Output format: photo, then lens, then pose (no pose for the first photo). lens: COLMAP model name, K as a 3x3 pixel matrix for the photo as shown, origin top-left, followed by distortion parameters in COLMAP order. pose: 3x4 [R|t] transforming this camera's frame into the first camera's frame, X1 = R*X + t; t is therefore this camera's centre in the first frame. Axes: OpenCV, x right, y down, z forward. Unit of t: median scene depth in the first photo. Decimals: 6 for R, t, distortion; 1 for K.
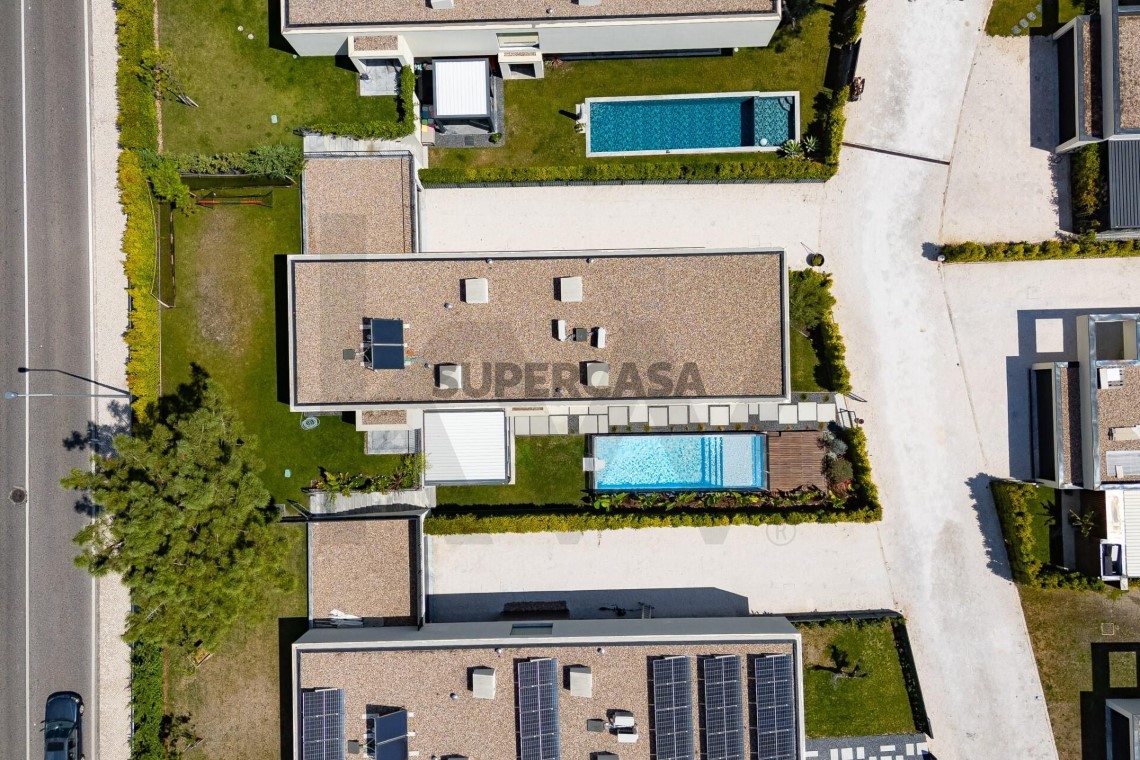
lens RADIAL K [[996.0, 0, 570.3], [0, 996.0, 380.3], [0, 0, 1]] dist [0.068709, -0.054359]
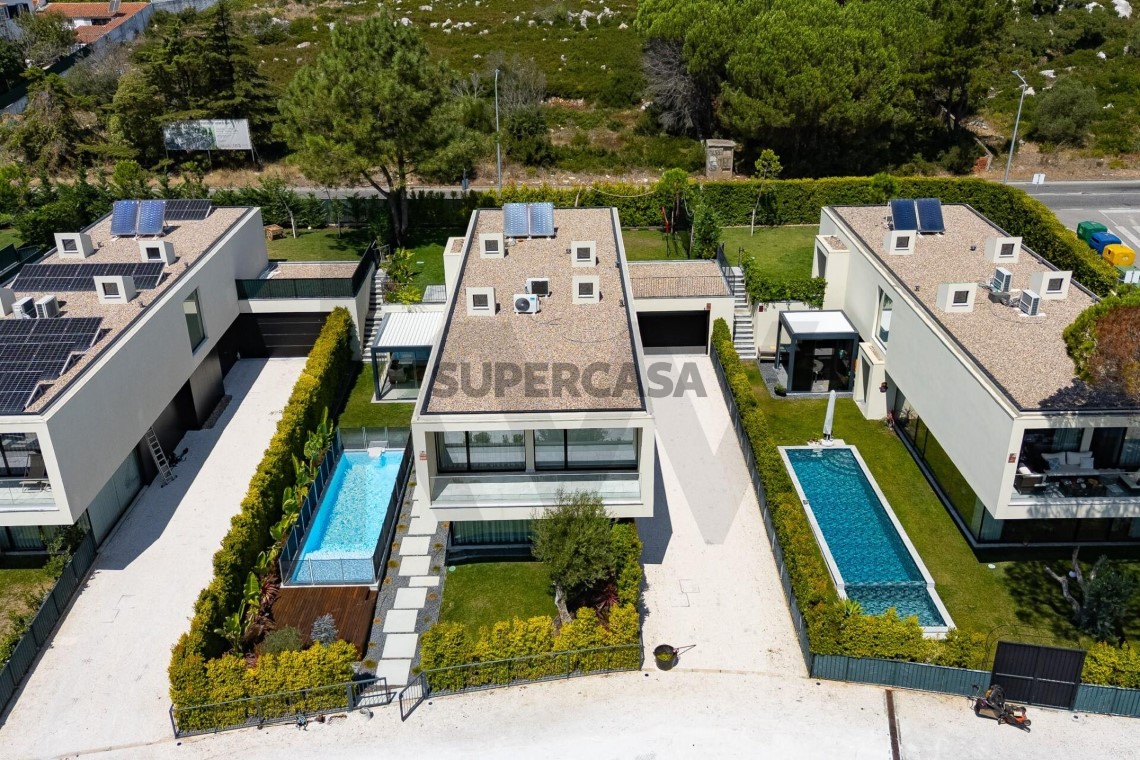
lens RADIAL K [[996.0, 0, 568.0], [0, 996.0, 376.4], [0, 0, 1]] dist [0.068709, -0.054359]
pose [[-0.007904, 0.437165, -0.899347, 0.713033], [-0.998746, 0.041012, 0.028713, -0.091363], [0.049437, 0.898446, 0.436292, 0.635396]]
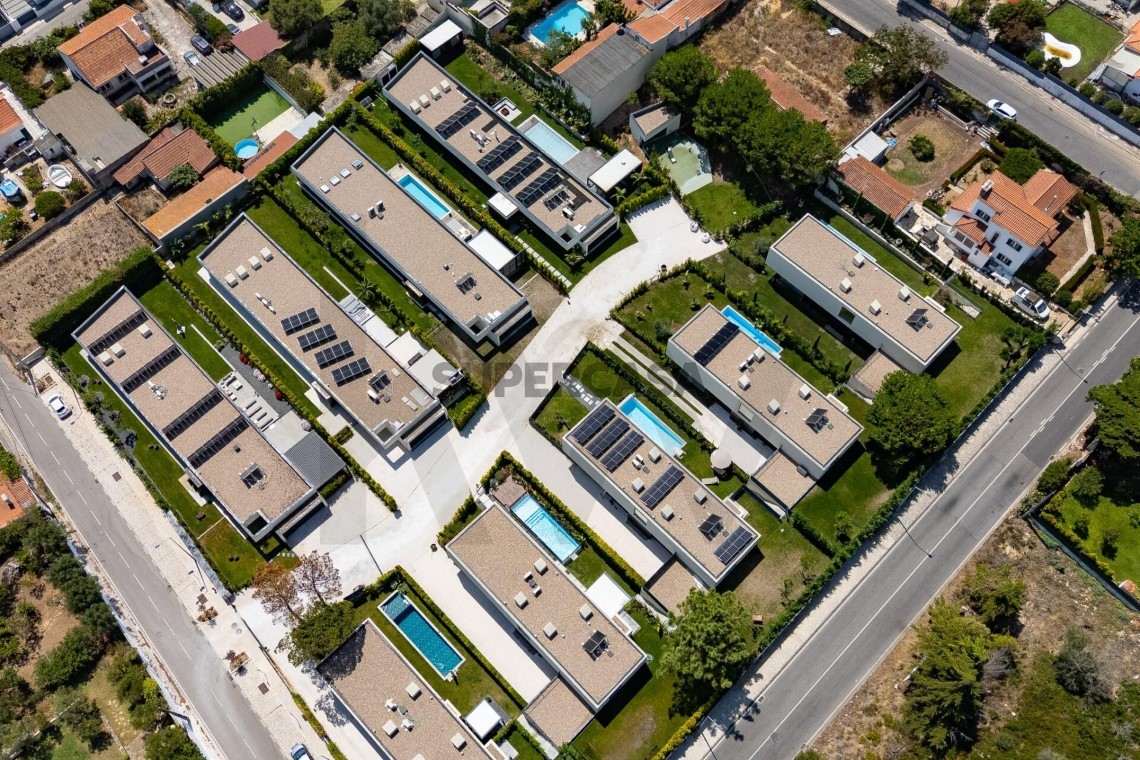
lens RADIAL K [[996.0, 0, 577.5], [0, 996.0, 385.8], [0, 0, 1]] dist [0.068709, -0.054359]
pose [[-0.689701, -0.643945, 0.331130, -0.481022], [0.724076, -0.610103, 0.321696, -0.394112], [-0.005131, 0.461637, 0.887054, -1.133768]]
